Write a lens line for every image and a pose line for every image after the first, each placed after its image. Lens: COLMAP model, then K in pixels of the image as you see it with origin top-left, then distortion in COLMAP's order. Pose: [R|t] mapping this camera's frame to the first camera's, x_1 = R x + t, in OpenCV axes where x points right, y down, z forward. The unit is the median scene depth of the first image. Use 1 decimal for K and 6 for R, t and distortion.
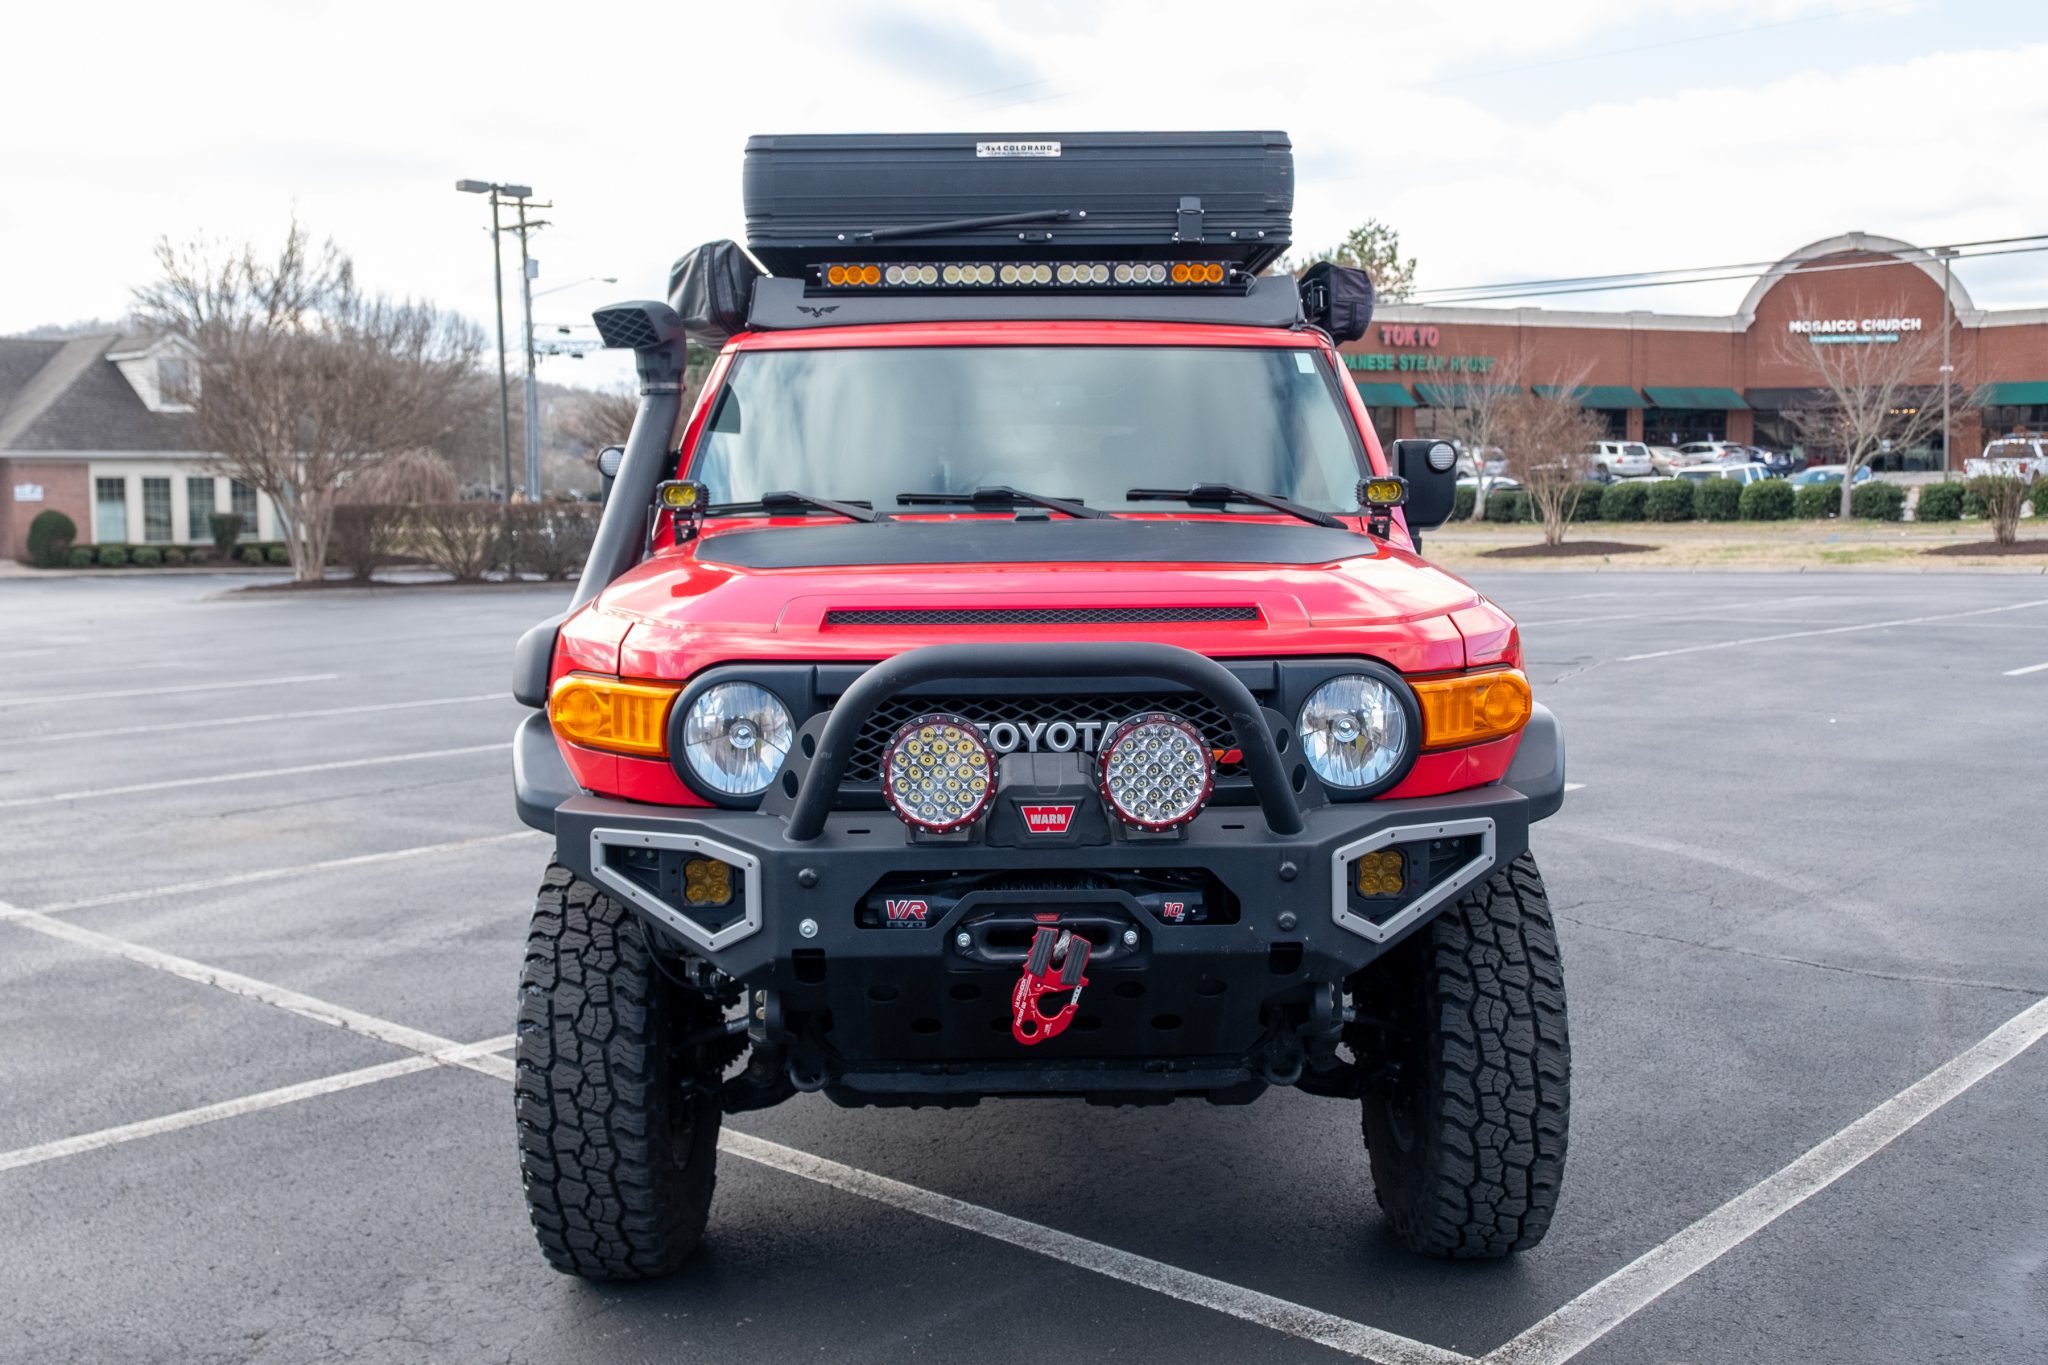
lens RADIAL K [[1968.1, 0, 1020.0], [0, 1968.1, 624.1], [0, 0, 1]] dist [-0.014804, 0.001436]
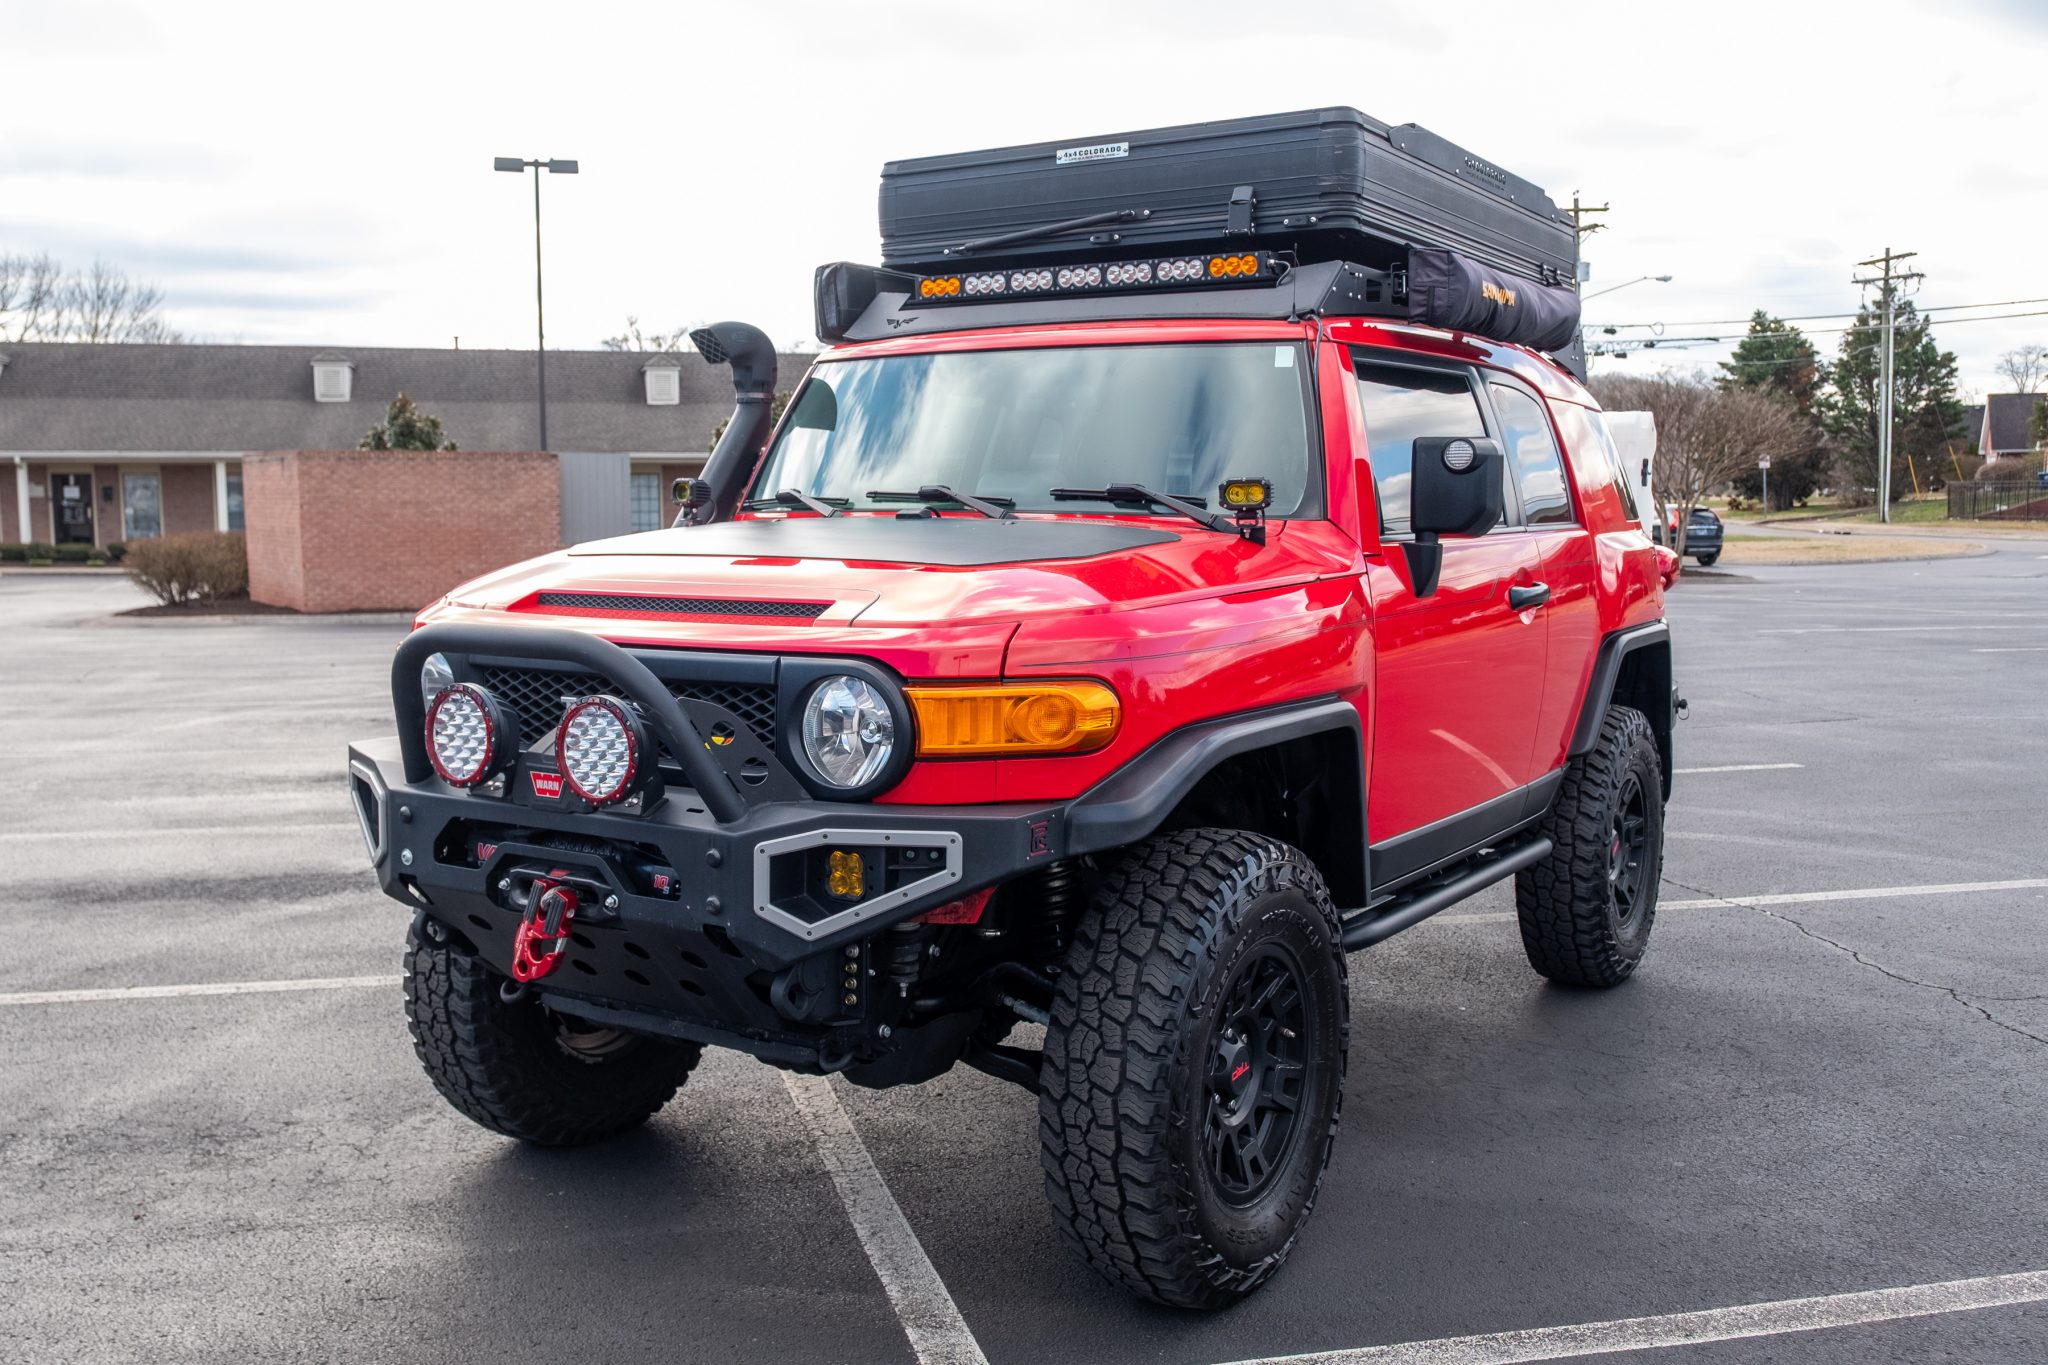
lens RADIAL K [[1853.0, 0, 968.4], [0, 1853.0, 680.1], [0, 0, 1]] dist [-0.019799, 0.004884]
pose [[0.828578, 0.064589, -0.556135, 0.672539], [-0.044351, 0.997774, 0.049803, -0.019446], [0.558114, -0.016601, 0.829598, 0.225440]]
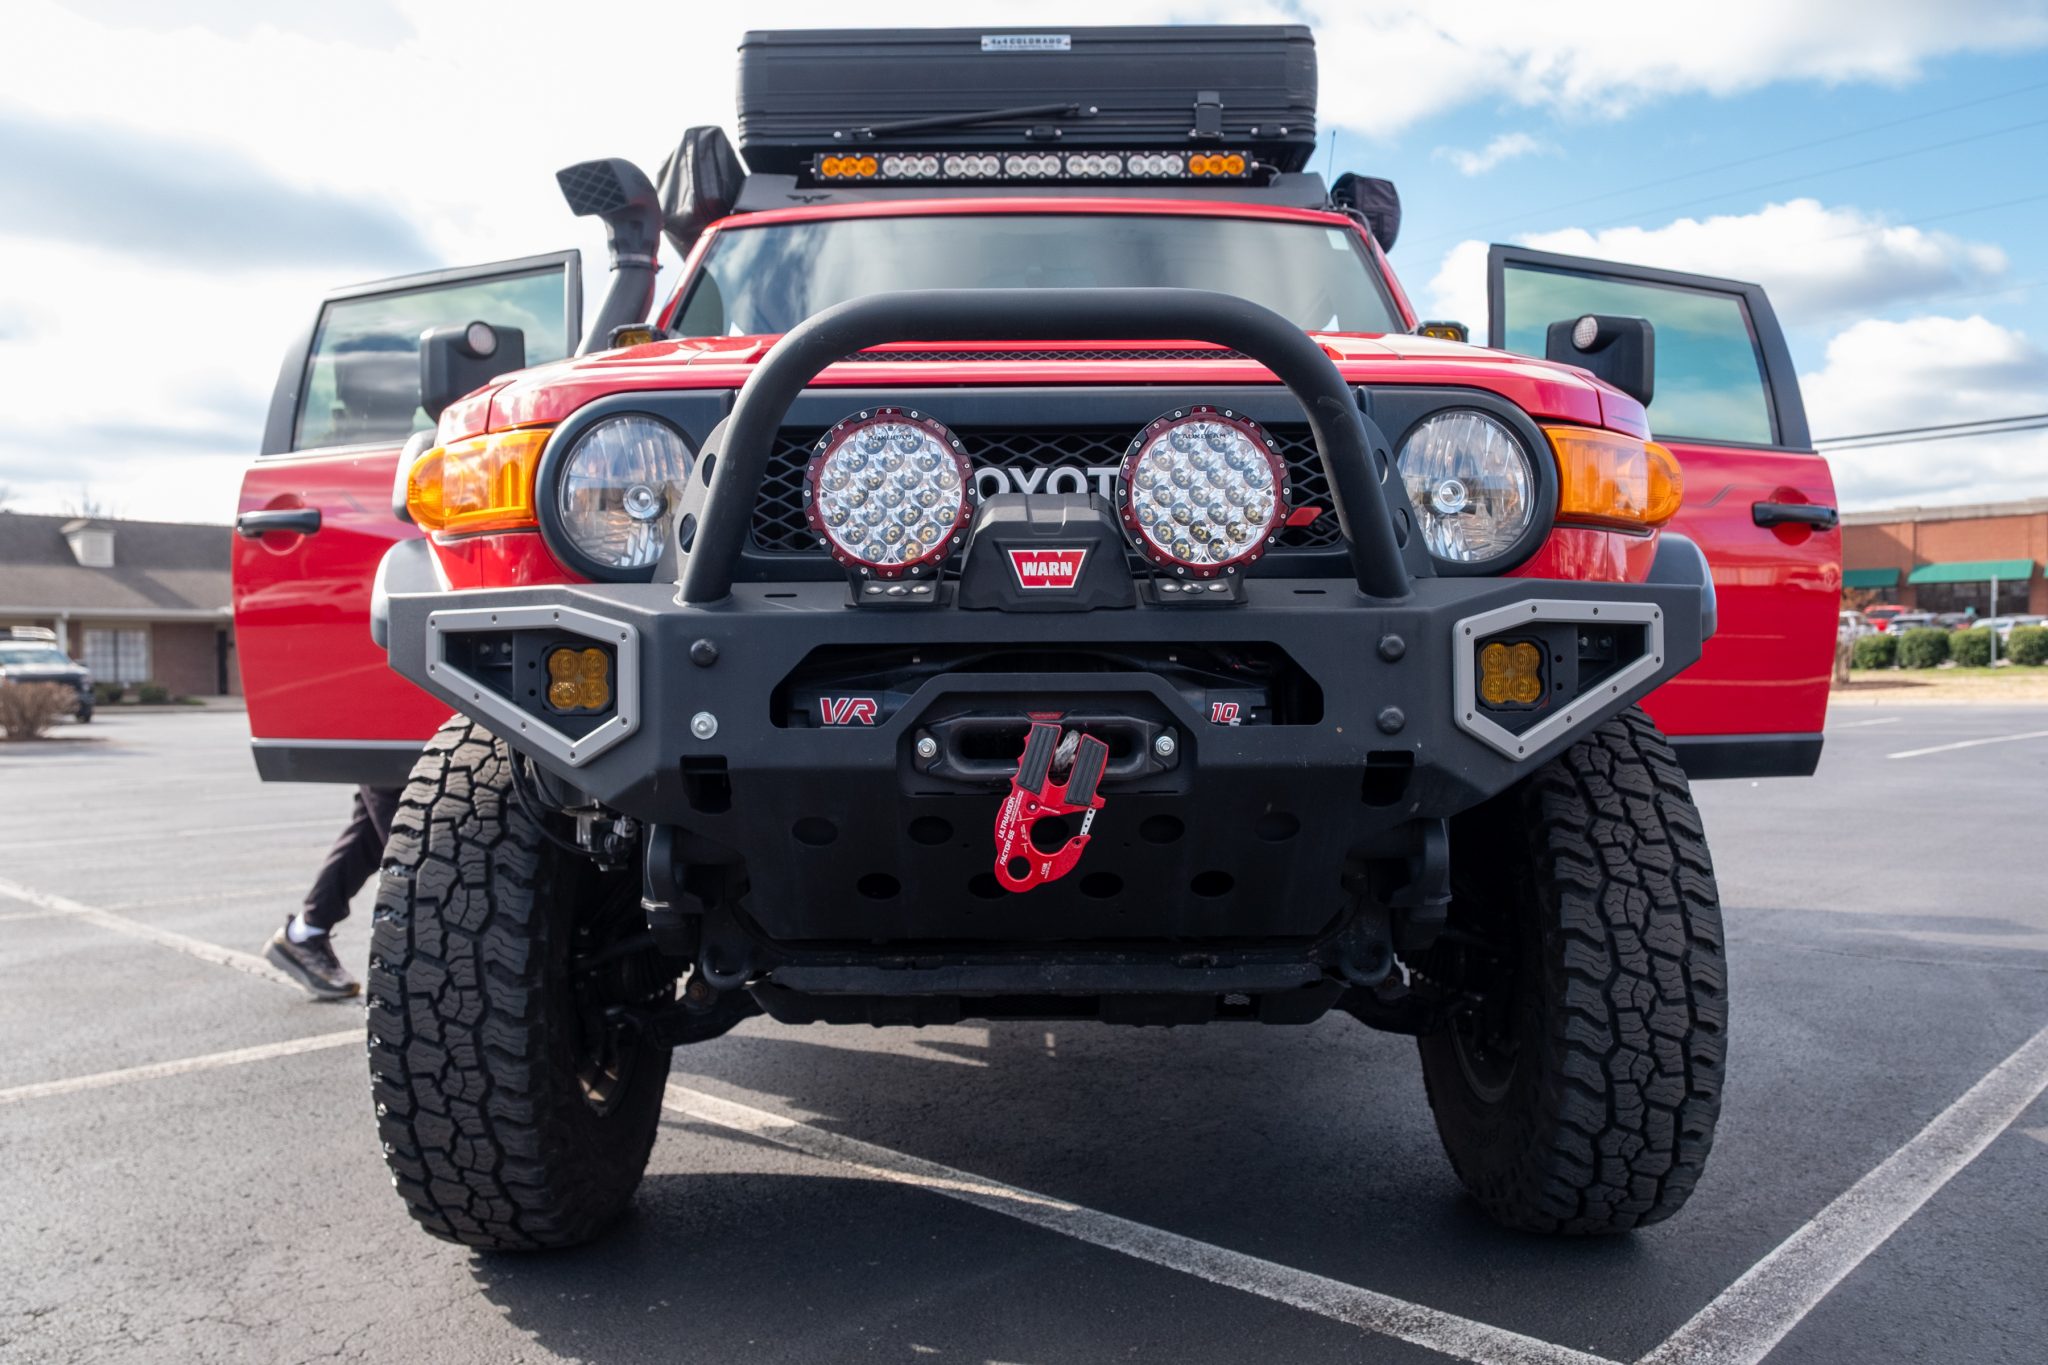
lens RADIAL K [[1531.0, 0, 1012.8], [0, 1531.0, 670.1], [0, 0, 1]] dist [-0.024135, 0.000425]
pose [[0.999821, 0.003588, -0.018599, 0.010359], [-0.004776, 0.997921, -0.064267, 0.144395], [0.018330, 0.064345, 0.997759, 0.390749]]
